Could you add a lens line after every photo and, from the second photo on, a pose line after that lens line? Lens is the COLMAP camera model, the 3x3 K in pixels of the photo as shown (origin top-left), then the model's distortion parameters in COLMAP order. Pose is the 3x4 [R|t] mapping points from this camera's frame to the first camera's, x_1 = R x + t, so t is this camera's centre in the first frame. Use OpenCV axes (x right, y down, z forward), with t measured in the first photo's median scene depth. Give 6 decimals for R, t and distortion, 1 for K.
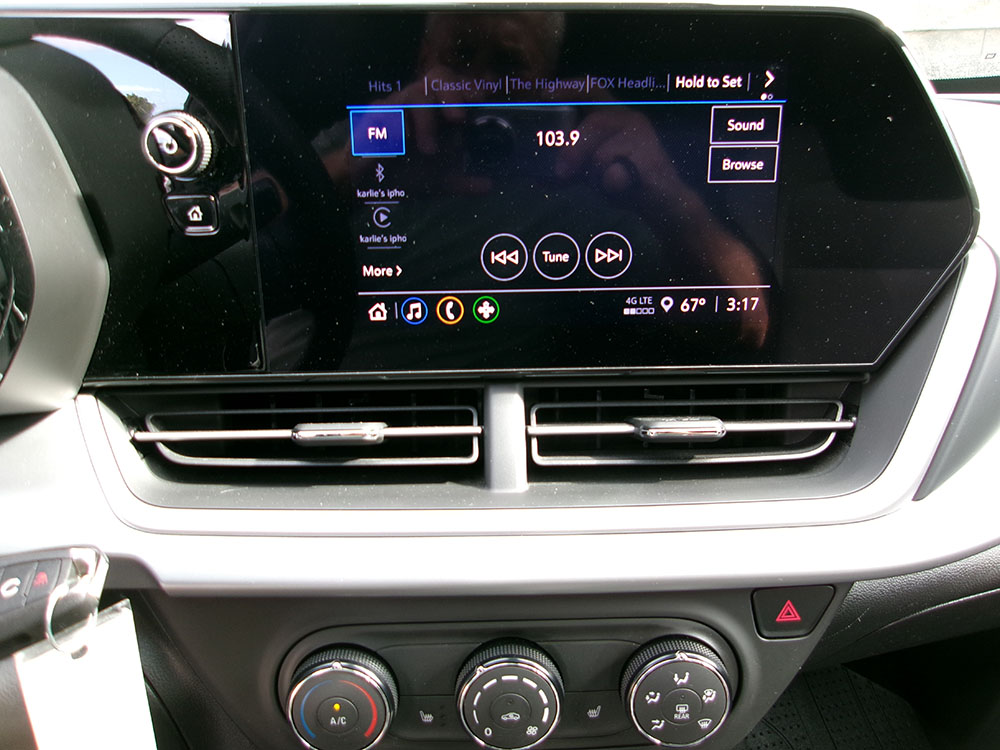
lens RADIAL K [[777.3, 0, 508.3], [0, 777.3, 378.0], [0, 0, 1]] dist [-0.040443, 0.081799]
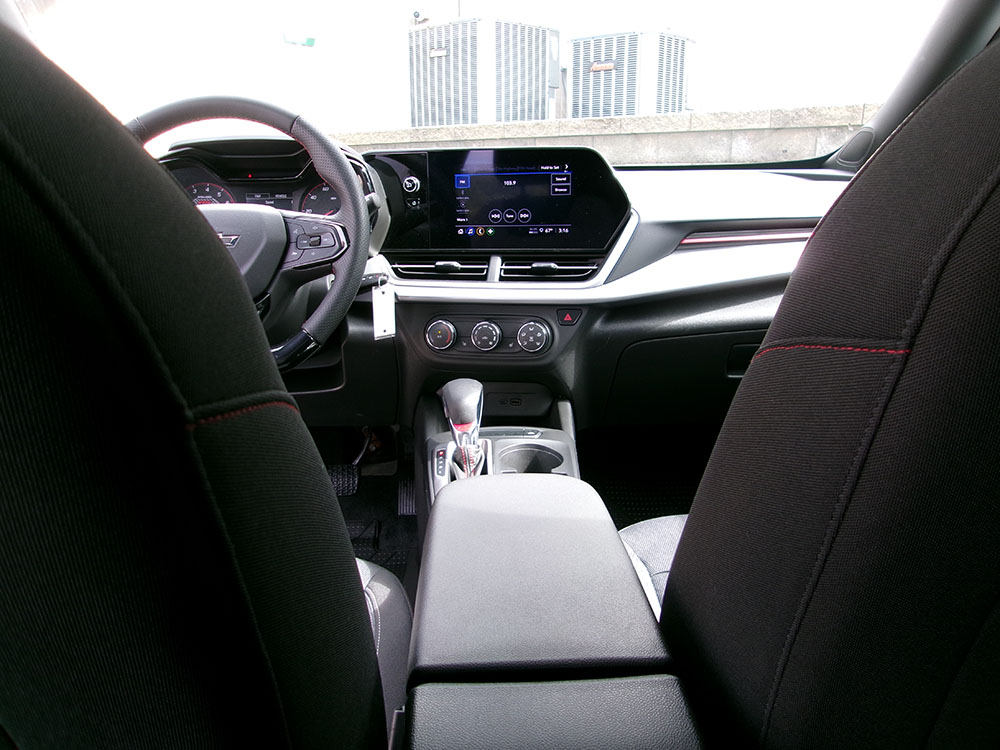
lens RADIAL K [[777.3, 0, 508.3], [0, 777.3, 378.0], [0, 0, 1]] dist [-0.040443, 0.081799]
pose [[0.971880, 0.053327, -0.229359, 0.901167], [-0.072298, 0.994550, -0.075117, 0.839704], [0.224103, 0.089587, 0.970439, -2.353212]]
